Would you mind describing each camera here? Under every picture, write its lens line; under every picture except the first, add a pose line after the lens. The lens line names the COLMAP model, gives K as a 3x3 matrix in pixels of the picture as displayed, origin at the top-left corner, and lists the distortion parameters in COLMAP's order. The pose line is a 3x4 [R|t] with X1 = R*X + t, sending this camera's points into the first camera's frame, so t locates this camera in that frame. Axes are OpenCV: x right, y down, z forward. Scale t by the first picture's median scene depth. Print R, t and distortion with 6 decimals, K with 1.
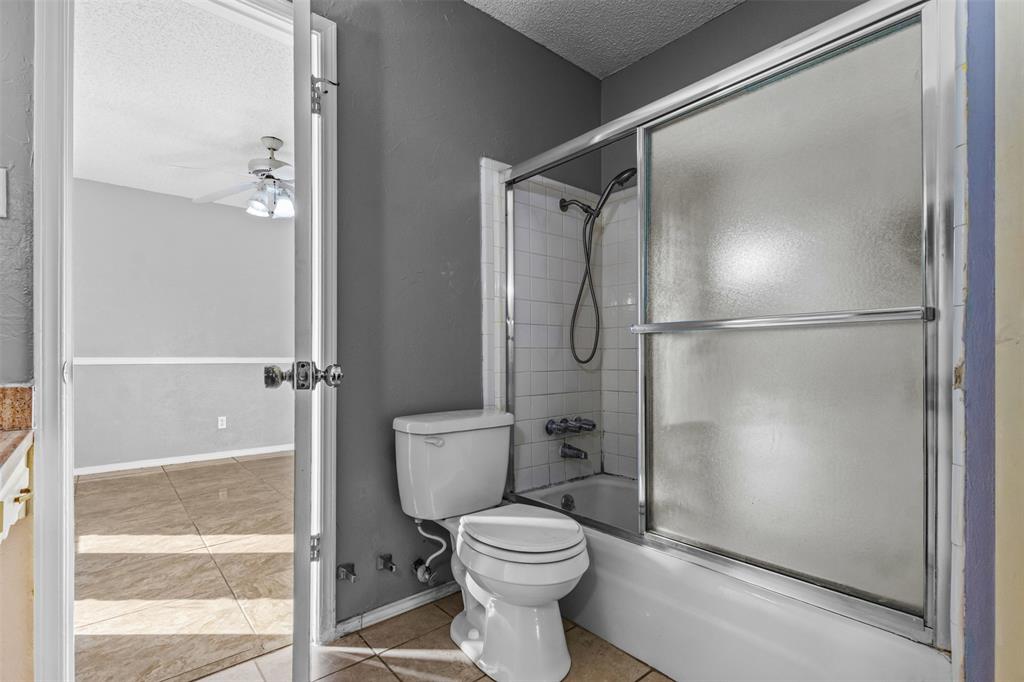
lens RADIAL K [[477.1, 0, 512.9], [0, 477.1, 356.6], [0, 0, 1]] dist [0.000455, -0.000012]
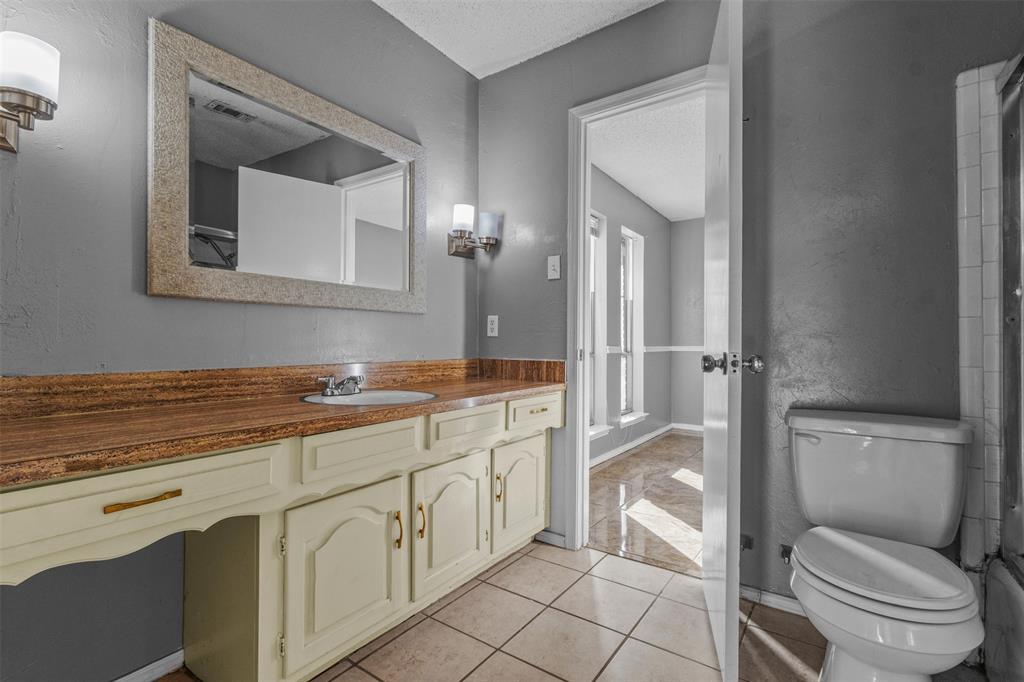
lens RADIAL K [[469.5, 0, 509.5], [0, 469.5, 343.7], [0, 0, 1]] dist [0.000697, -0.000019]
pose [[0.240201, -0.000675, -0.970723, 0.542829], [-0.003523, 0.999993, -0.001567, -0.005273], [0.970717, 0.003796, 0.240197, 0.195135]]
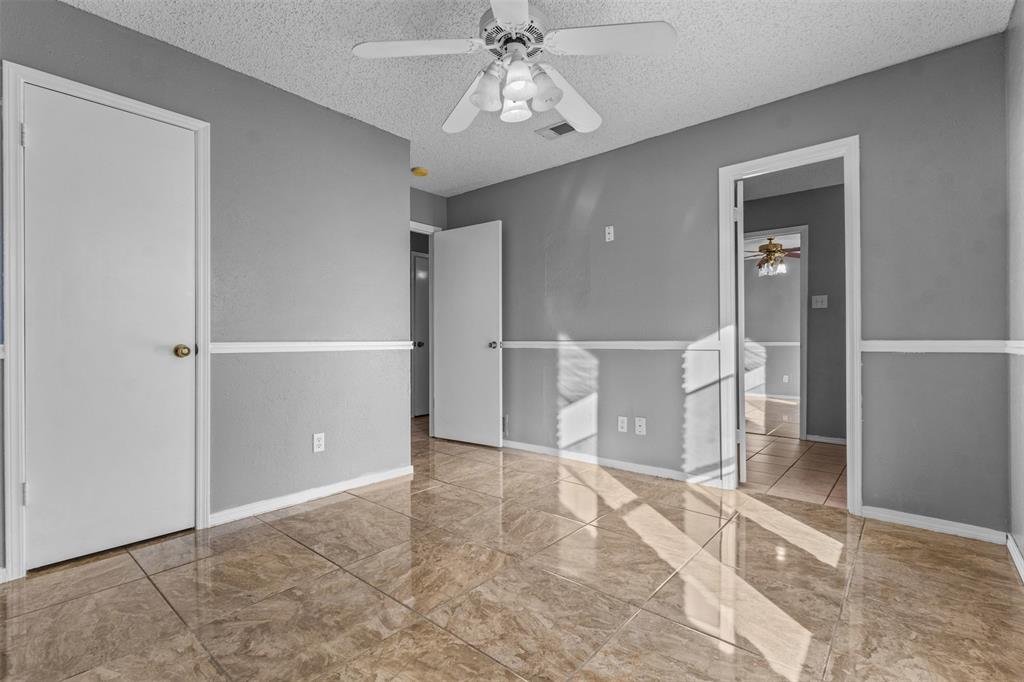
lens RADIAL K [[469.5, 0, 509.5], [0, 469.5, 343.7], [0, 0, 1]] dist [0.000697, -0.000019]
pose [[-0.148675, 0.000378, 0.988886, -1.995251], [-0.000225, 1.000000, -0.000416, 0.009288], [-0.988886, -0.000284, -0.148675, 2.020167]]
